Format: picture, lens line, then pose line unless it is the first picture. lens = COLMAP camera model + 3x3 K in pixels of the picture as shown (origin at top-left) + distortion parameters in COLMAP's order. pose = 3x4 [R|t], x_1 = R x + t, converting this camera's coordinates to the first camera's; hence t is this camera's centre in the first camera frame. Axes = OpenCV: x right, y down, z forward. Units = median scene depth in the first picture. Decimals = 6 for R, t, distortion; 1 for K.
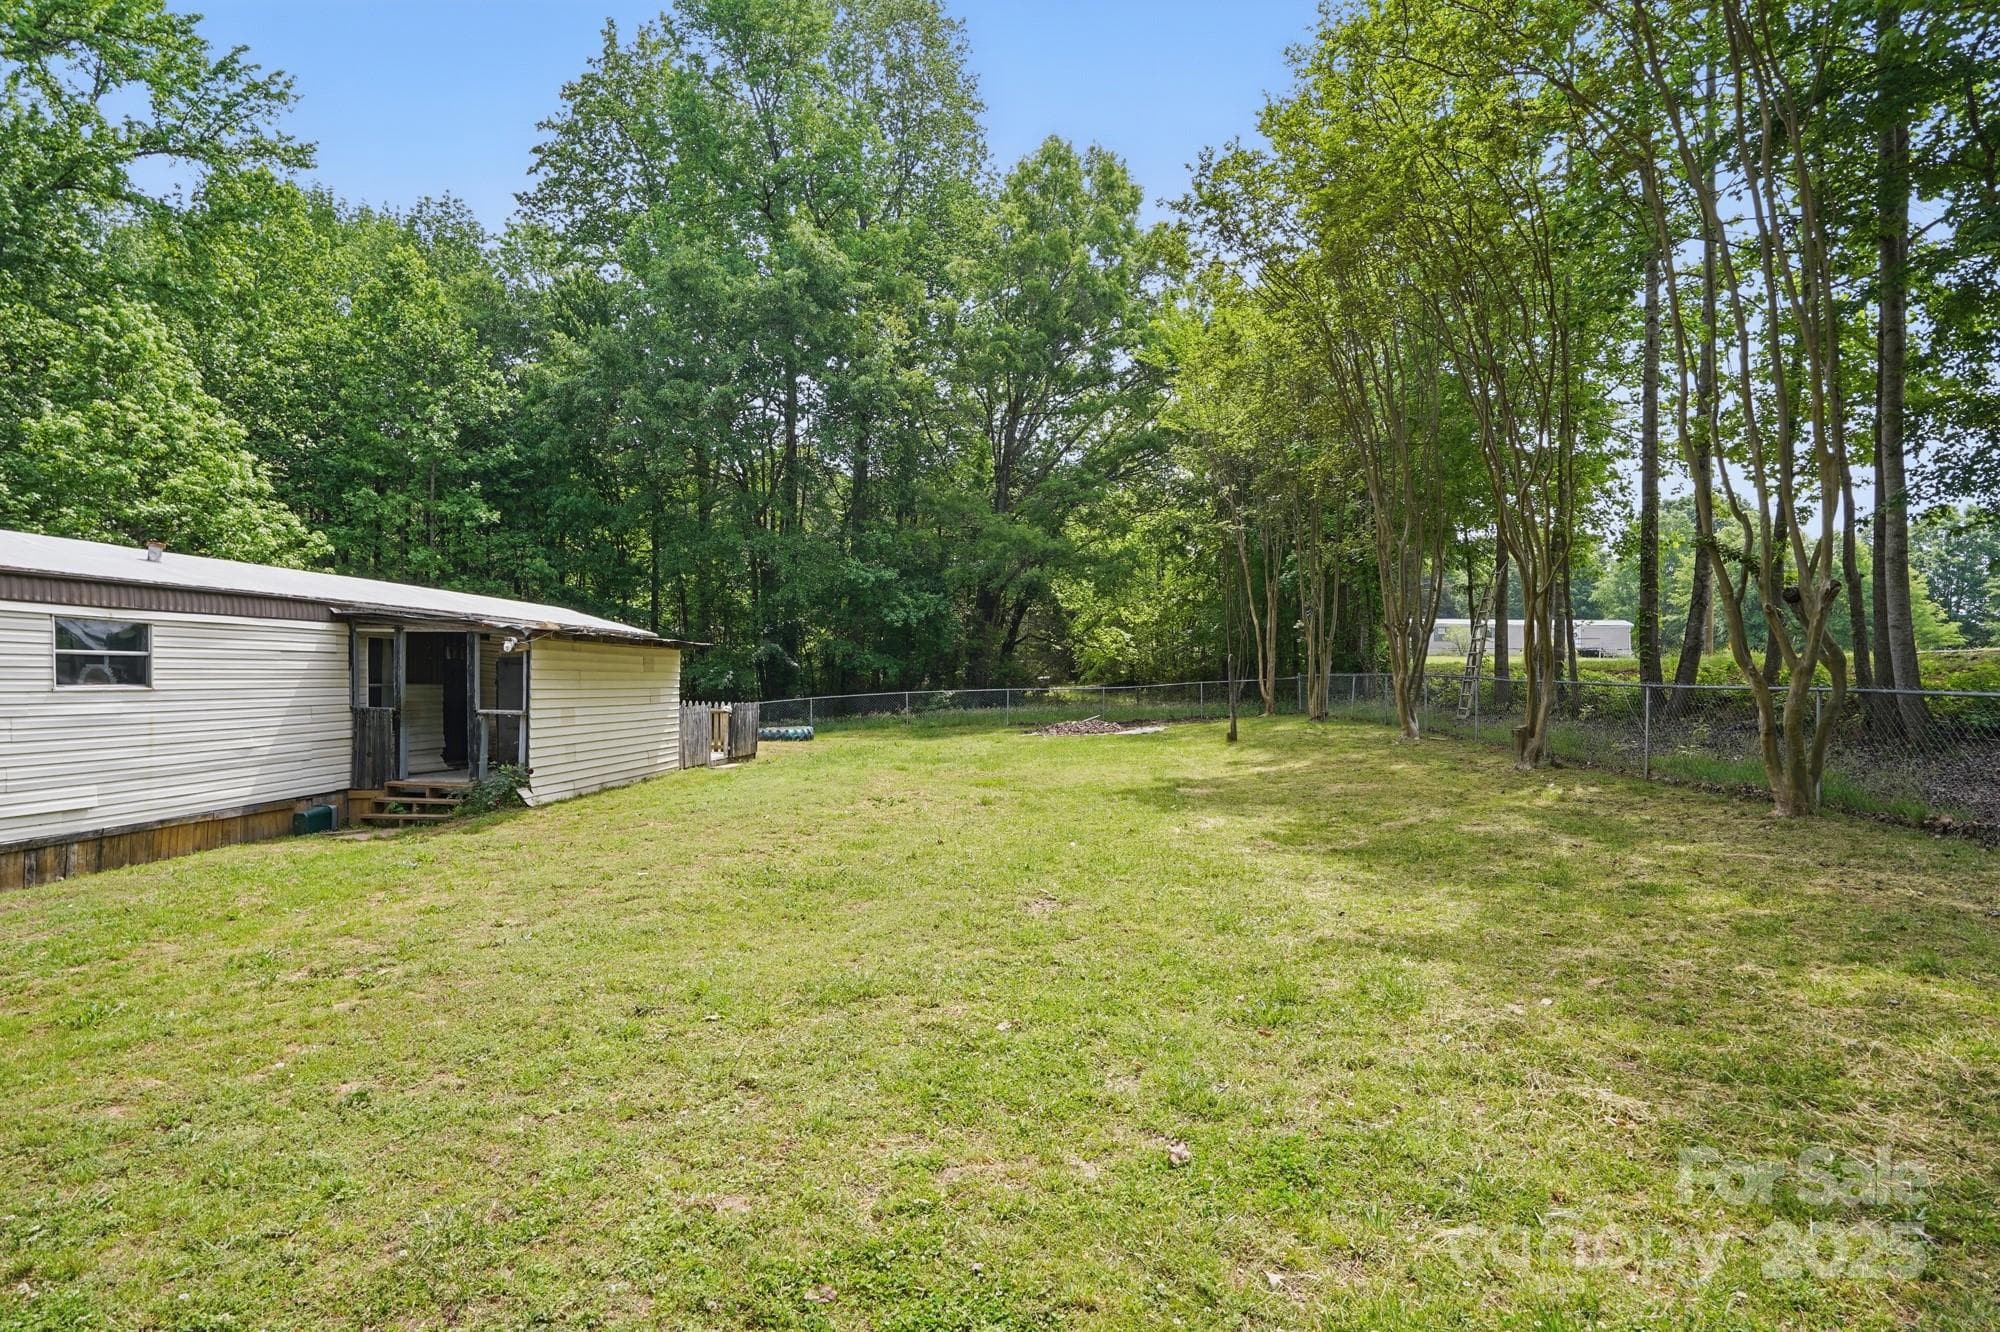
lens RADIAL K [[1061.8, 0, 1000.0], [0, 1061.8, 666.0], [0, 0, 1]] dist [-0.027327, 0.018179]
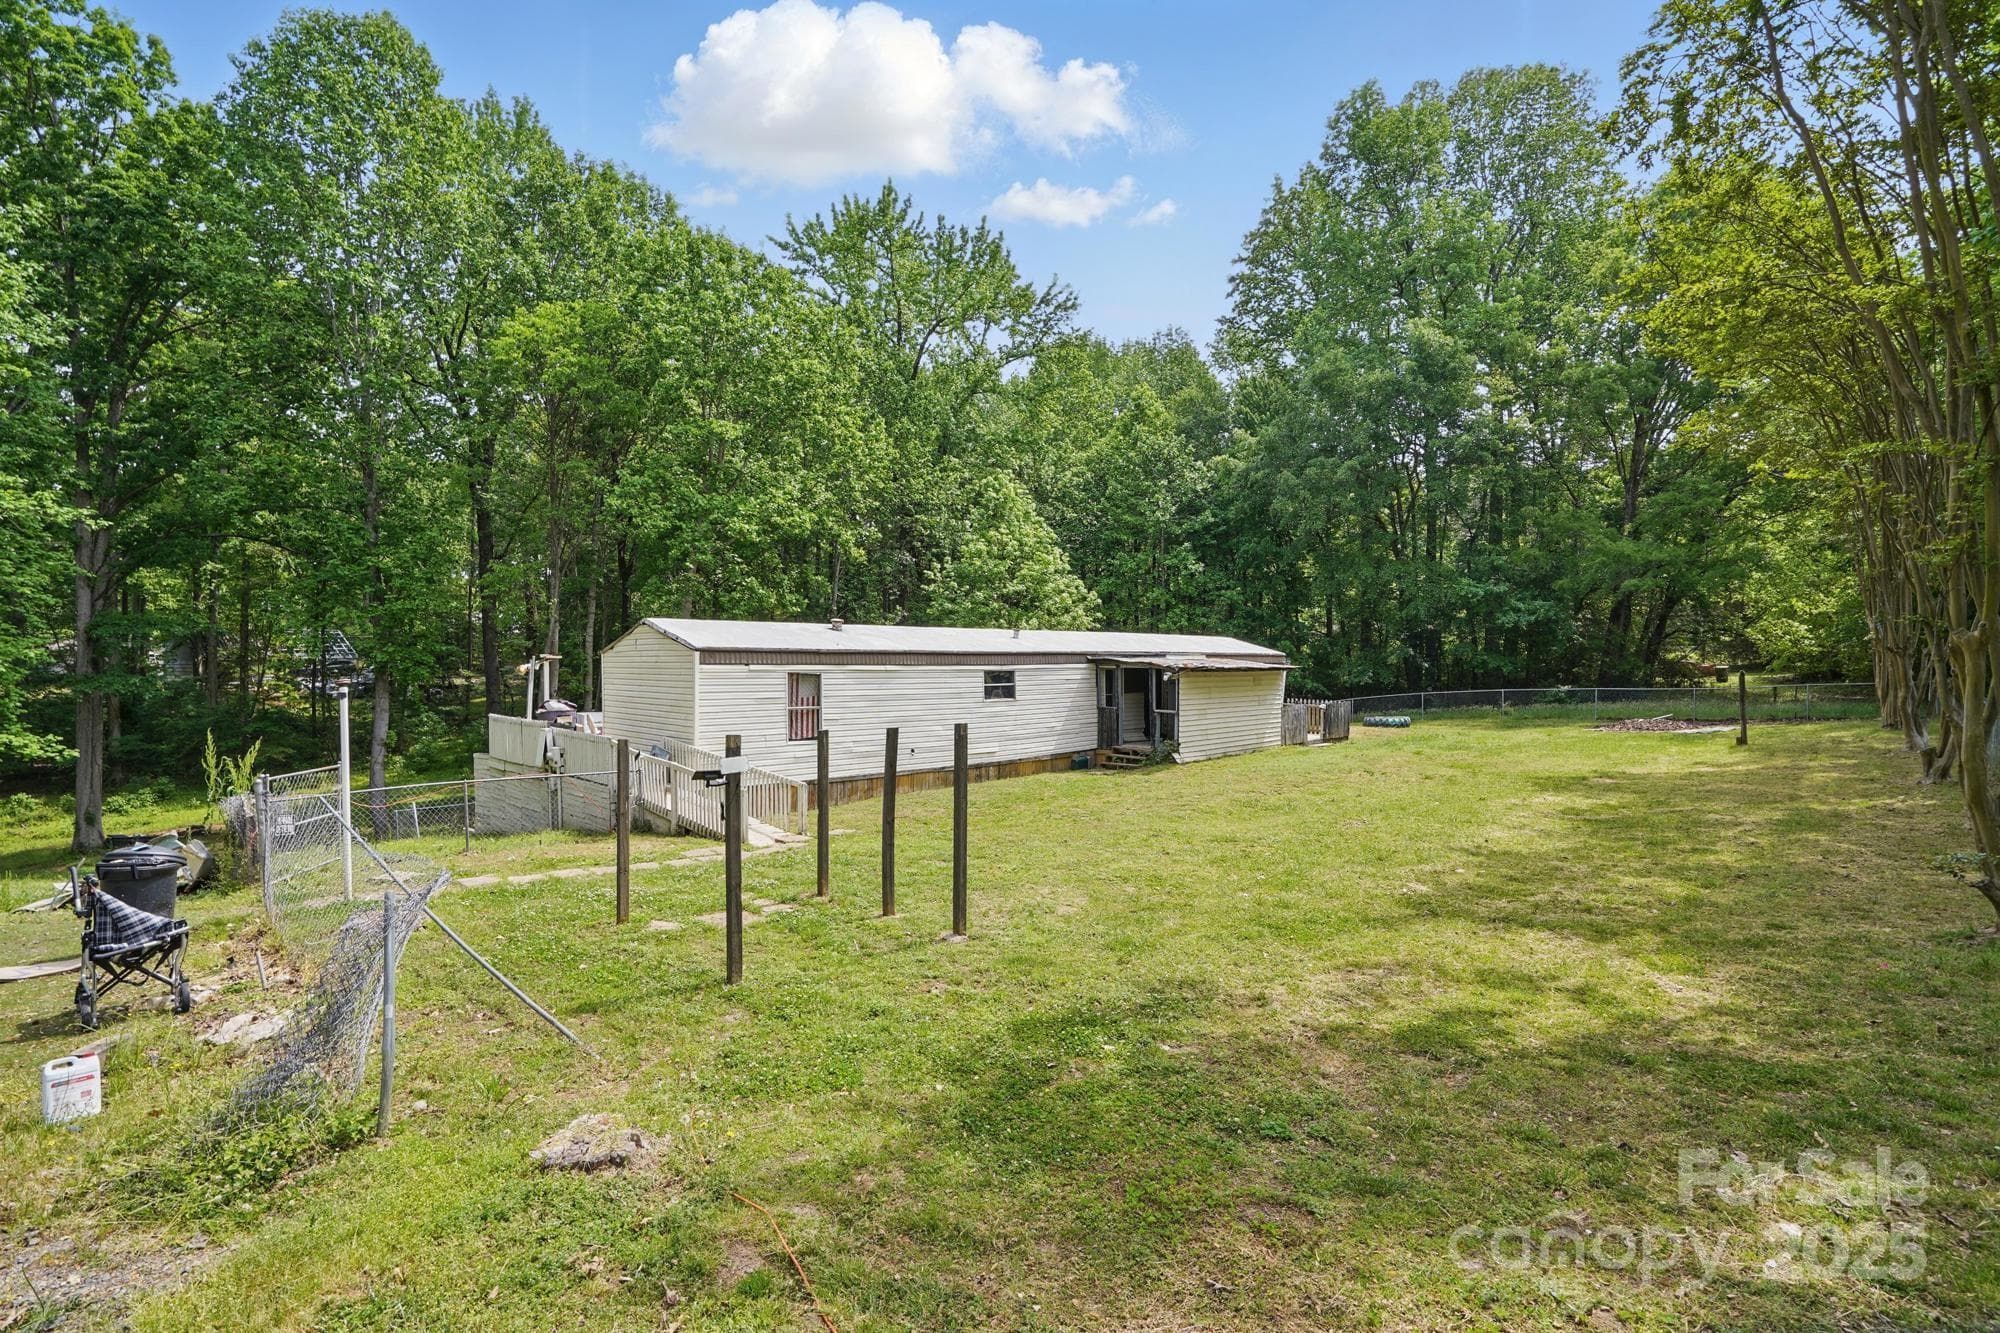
lens RADIAL K [[990.3, 0, 1000.0], [0, 990.3, 666.5], [0, 0, 1]] dist [-0.056866, 0.036637]
pose [[0.768877, 0.002062, -0.639394, 0.241045], [0.015611, 0.999636, 0.021996, -0.045334], [0.639206, -0.026894, 0.768565, -0.300349]]
